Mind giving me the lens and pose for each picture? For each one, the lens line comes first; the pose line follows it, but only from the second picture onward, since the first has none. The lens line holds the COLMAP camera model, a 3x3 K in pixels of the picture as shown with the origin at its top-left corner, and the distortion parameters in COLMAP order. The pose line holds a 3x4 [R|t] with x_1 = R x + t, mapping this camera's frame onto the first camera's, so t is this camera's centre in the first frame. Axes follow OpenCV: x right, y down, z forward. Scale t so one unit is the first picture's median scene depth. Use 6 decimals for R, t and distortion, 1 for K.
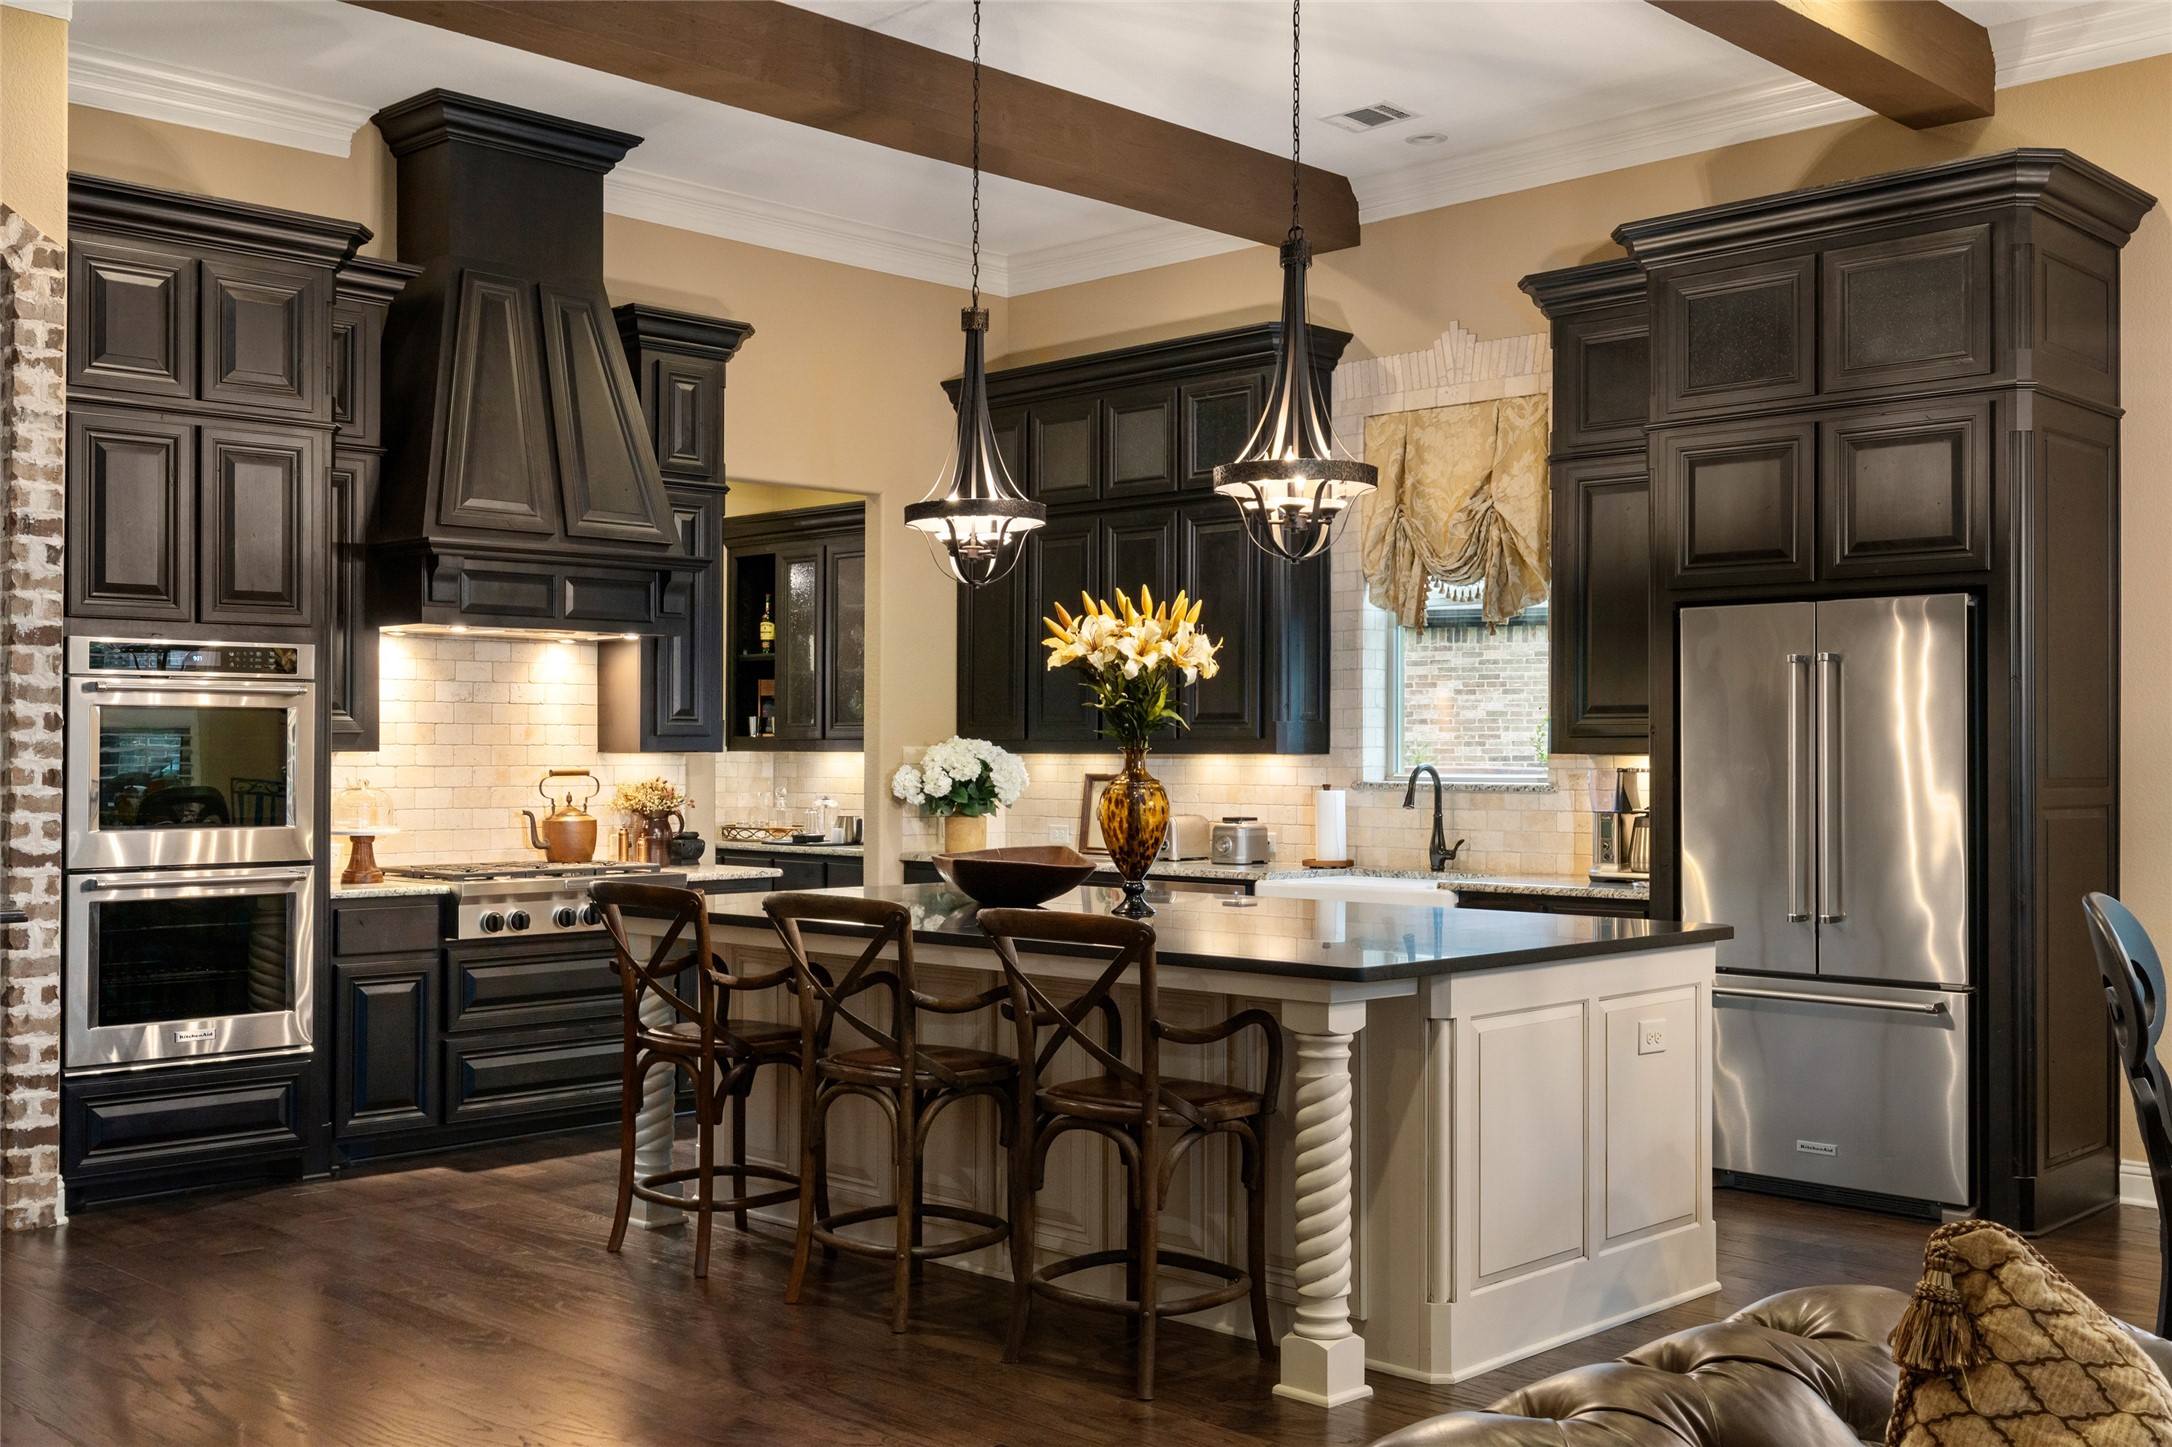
lens RADIAL K [[2155.2, 0, 1086.0], [0, 2155.2, 723.5], [0, 0, 1]] dist [-0.003559, 0.008190]
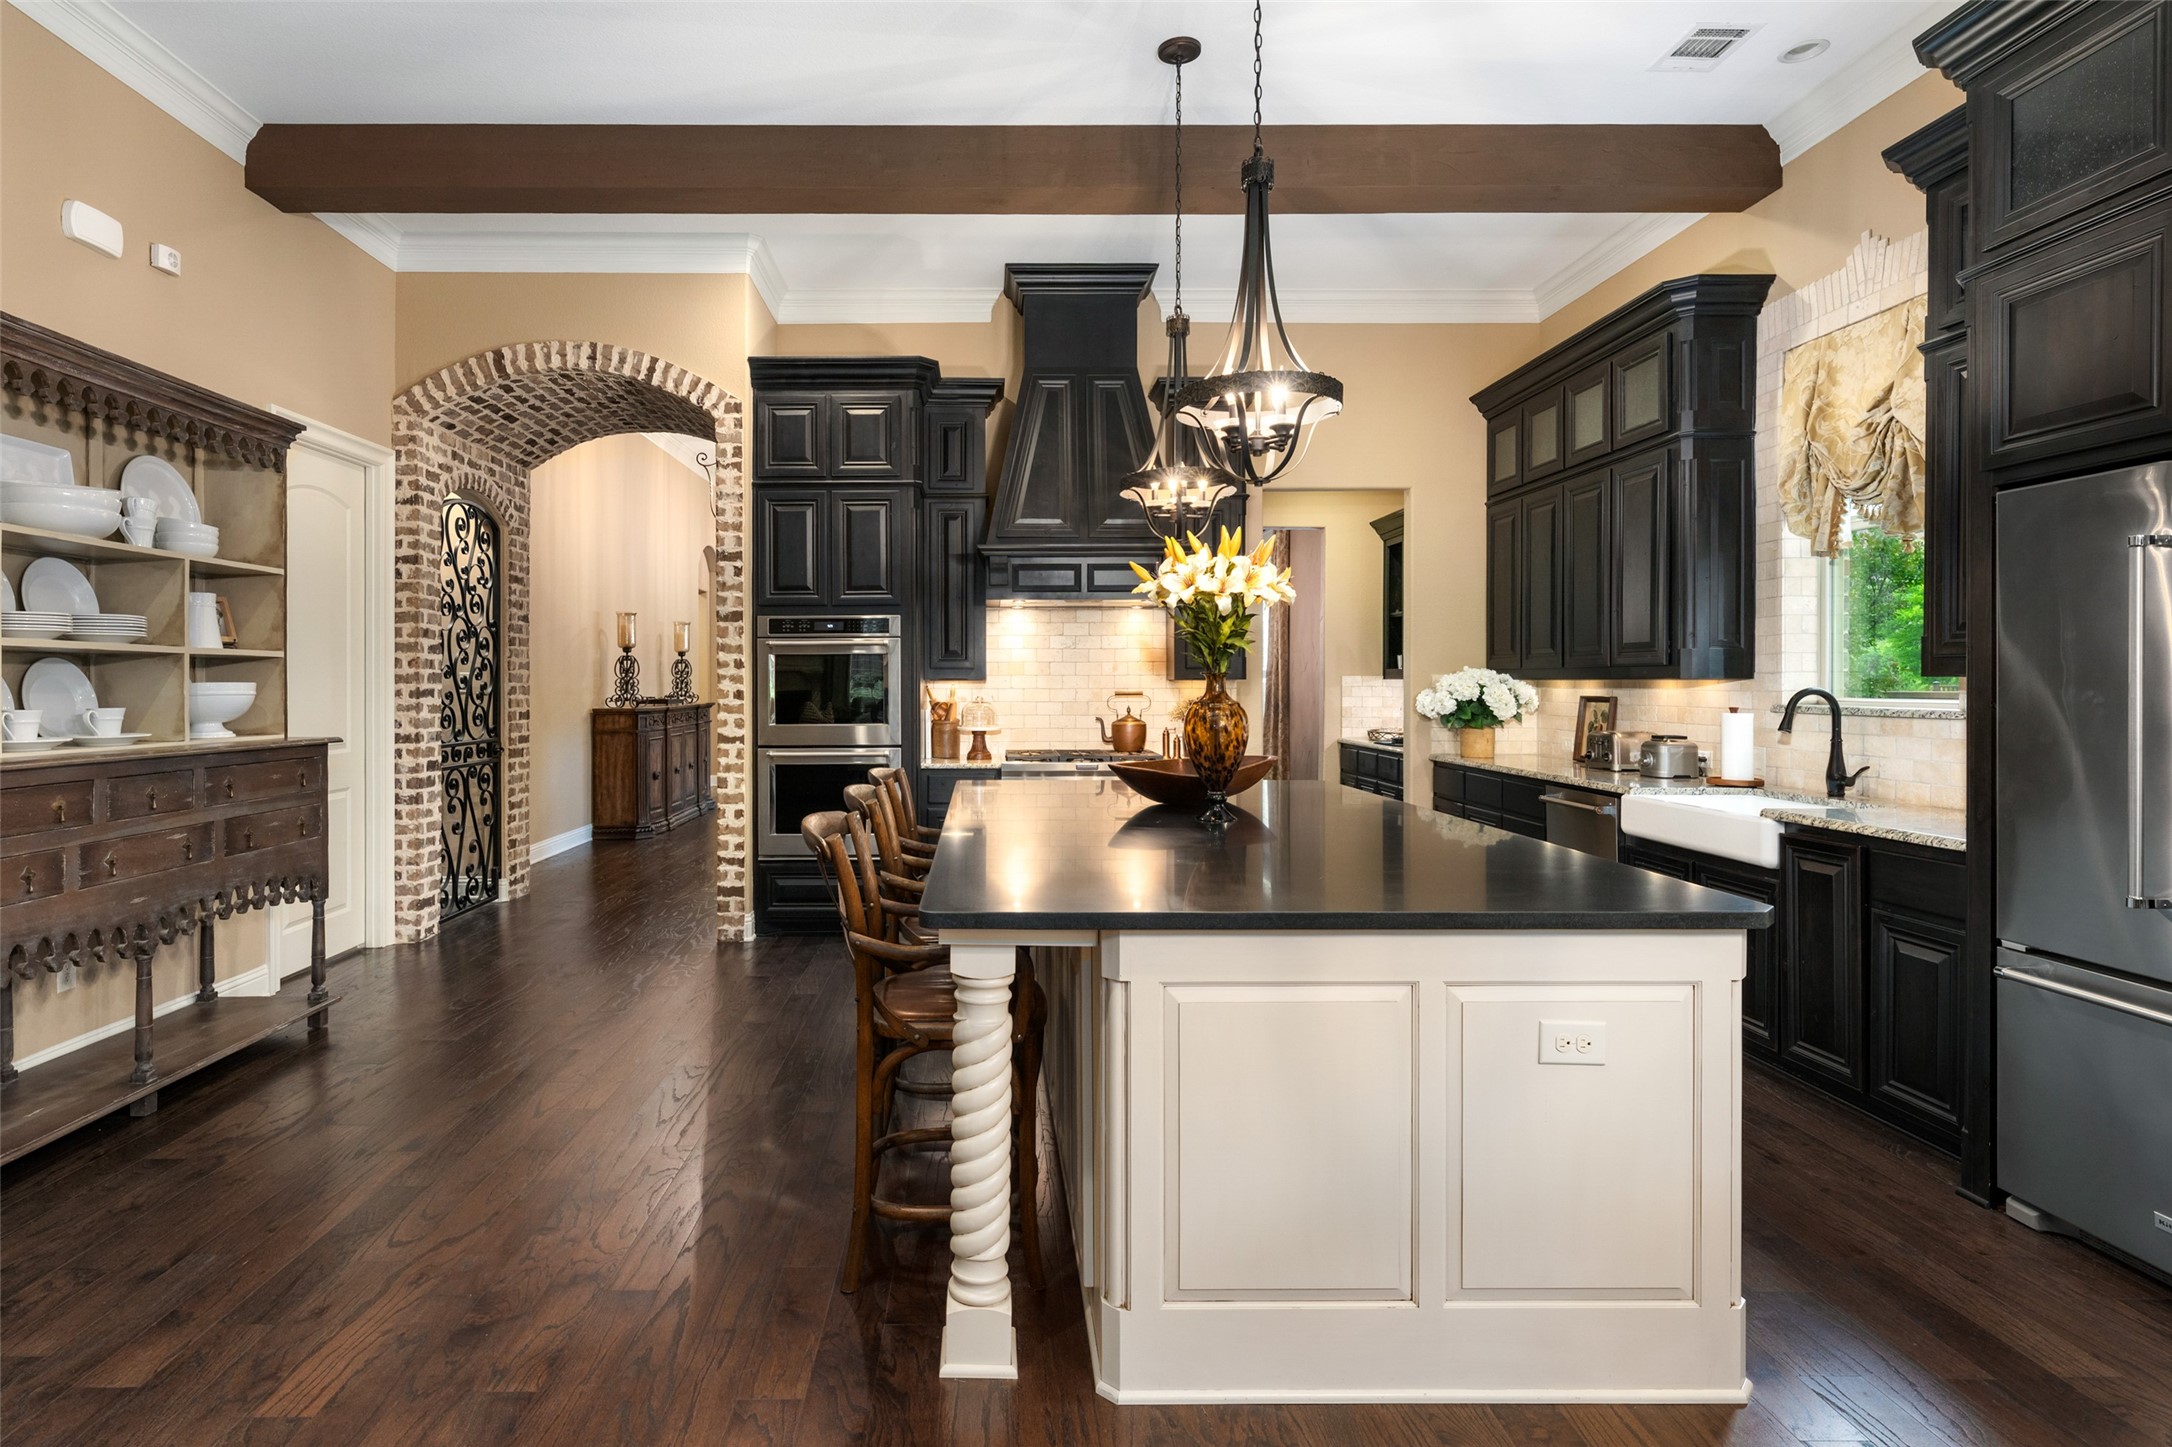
lens RADIAL K [[1122.3, 0, 995.2], [0, 1122.3, 684.2], [0, 0, 1]] dist [0.000120, -0.000074]
pose [[0.703189, -0.001317, -0.711002, 0.272793], [0.012219, 0.999873, 0.010233, 0.007481], [0.710898, -0.015883, 0.703116, 0.390145]]
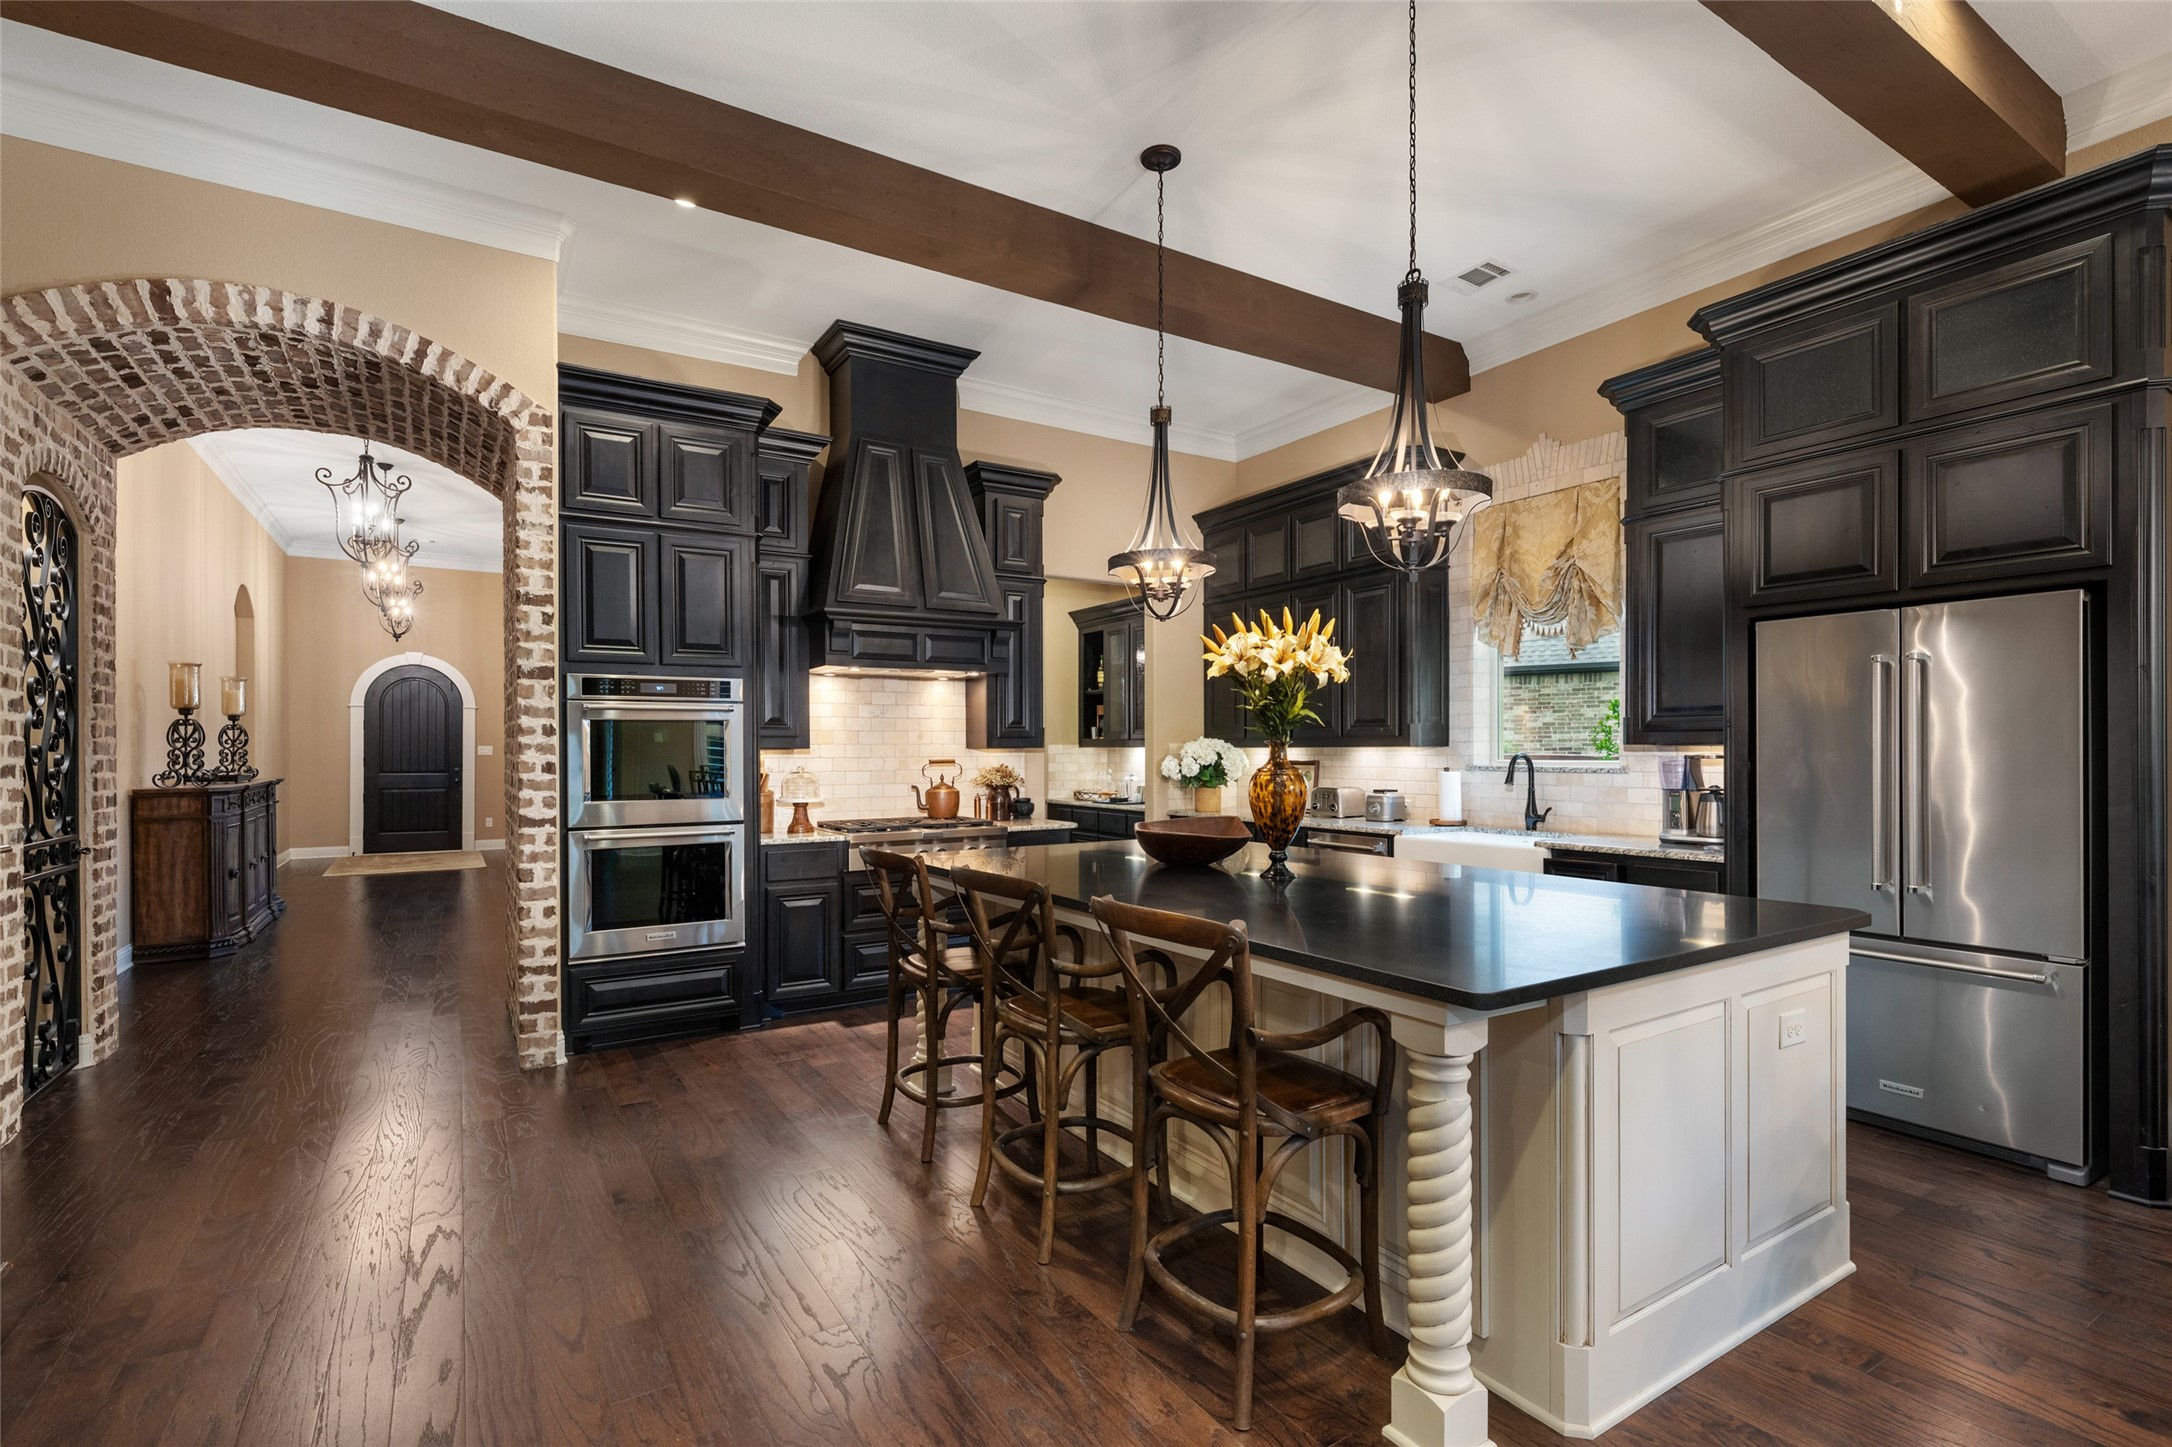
lens RADIAL K [[997.9, 0, 1093.5], [0, 997.9, 750.7], [0, 0, 1]] dist [-0.001025, -0.000247]
pose [[0.973139, -0.006251, -0.230134, 0.038795], [0.009866, 0.999845, 0.014560, 0.005567], [0.230008, -0.016440, 0.973050, 0.328030]]
